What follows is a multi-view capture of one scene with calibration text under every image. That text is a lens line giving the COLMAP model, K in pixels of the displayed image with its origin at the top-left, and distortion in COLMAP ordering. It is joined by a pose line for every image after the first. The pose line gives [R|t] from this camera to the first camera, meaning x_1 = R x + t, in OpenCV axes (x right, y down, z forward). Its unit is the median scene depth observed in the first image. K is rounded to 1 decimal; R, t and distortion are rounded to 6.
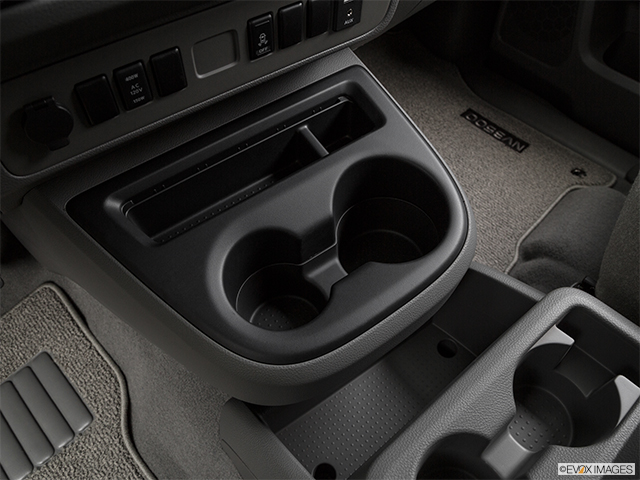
lens RADIAL K [[520.5, 0, 319.4], [0, 520.5, 236.2], [0, 0, 1]] dist [-0.084740, 0.028892]
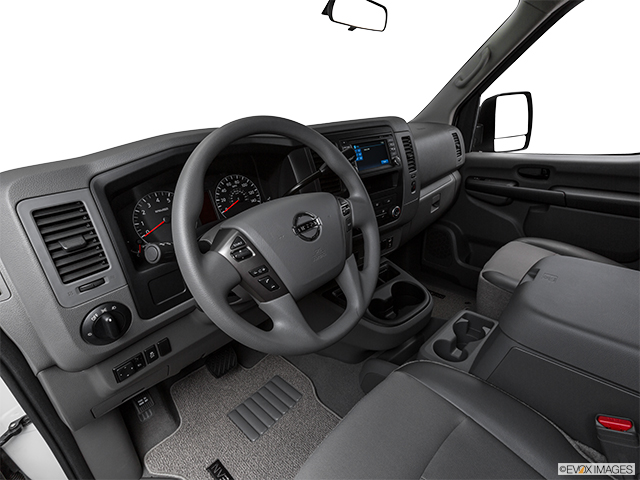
lens RADIAL K [[324.2, 0, 323.1], [0, 324.2, 231.6], [0, 0, 1]] dist [-0.039755, 0.007682]
pose [[0.997819, -0.051012, 0.041897, -0.613881], [0.065227, 0.859495, -0.506966, 0.794317], [-0.010149, 0.508593, 0.860947, -1.331071]]
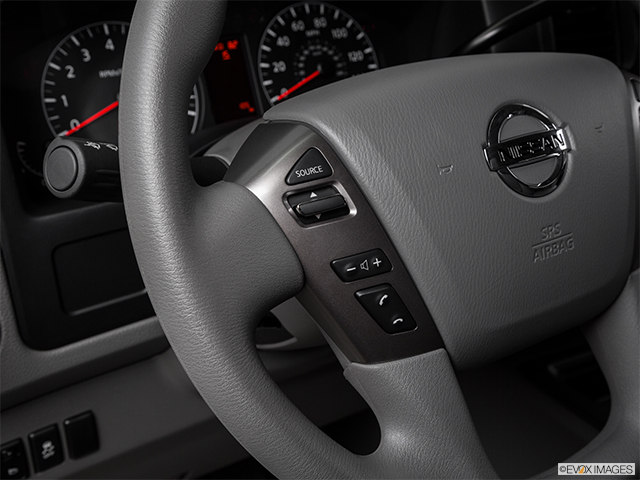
lens RADIAL K [[781.5, 0, 321.4], [0, 781.5, 233.7], [0, 0, 1]] dist [0.075639, 0.000000]
pose [[0.979580, 0.083428, -0.182929, -0.680780], [-0.159139, 0.877781, -0.451858, 0.699454], [0.122874, 0.471742, 0.873133, -1.081688]]
